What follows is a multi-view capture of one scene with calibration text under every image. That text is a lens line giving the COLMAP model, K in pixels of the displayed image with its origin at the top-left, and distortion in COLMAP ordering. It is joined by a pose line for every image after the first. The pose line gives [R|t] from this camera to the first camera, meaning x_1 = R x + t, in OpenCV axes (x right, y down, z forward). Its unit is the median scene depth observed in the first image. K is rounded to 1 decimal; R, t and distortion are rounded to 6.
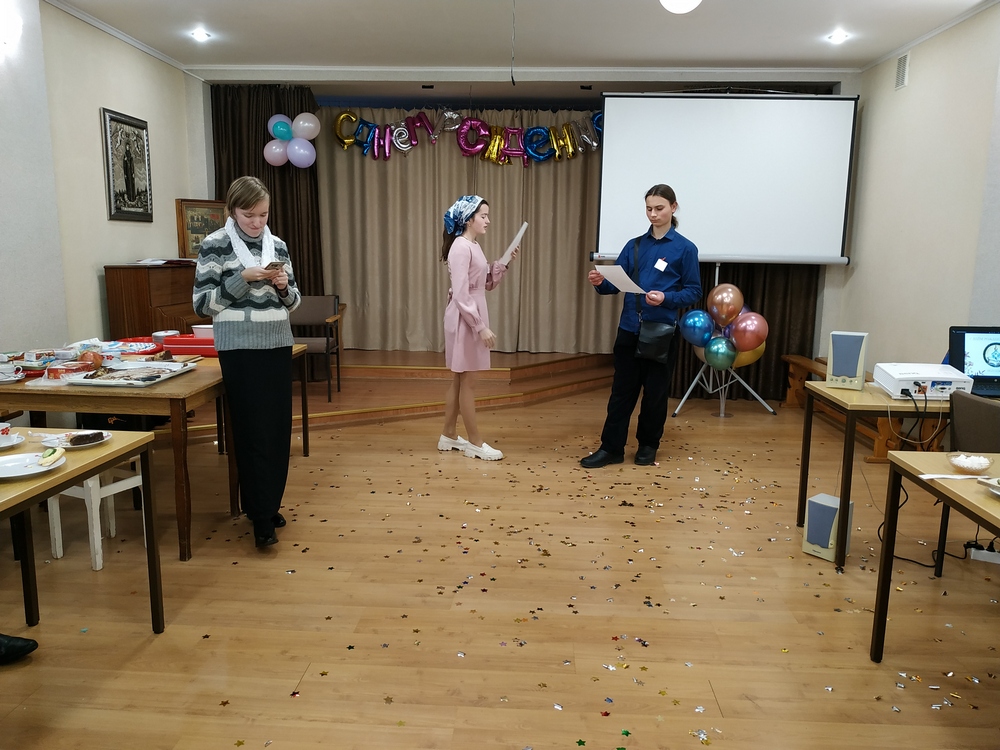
lens RADIAL K [[717.7, 0, 500.1], [0, 717.7, 368.3], [0, 0, 1]] dist [0.002082, -0.003842]
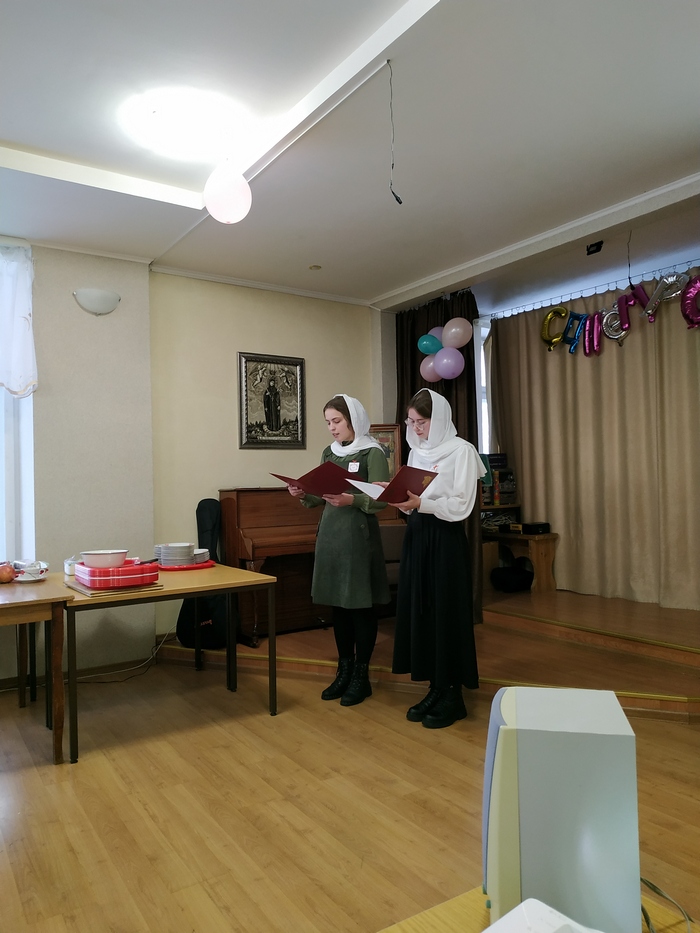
lens RADIAL K [[669.6, 0, 347.5], [0, 669.6, 458.4], [0, 0, 1]] dist [0.002082, -0.003842]
pose [[0.592367, -0.052238, -0.803973, 0.363437], [-0.105670, 0.984238, -0.141809, -0.059343], [0.798708, 0.168959, 0.577510, 0.507246]]
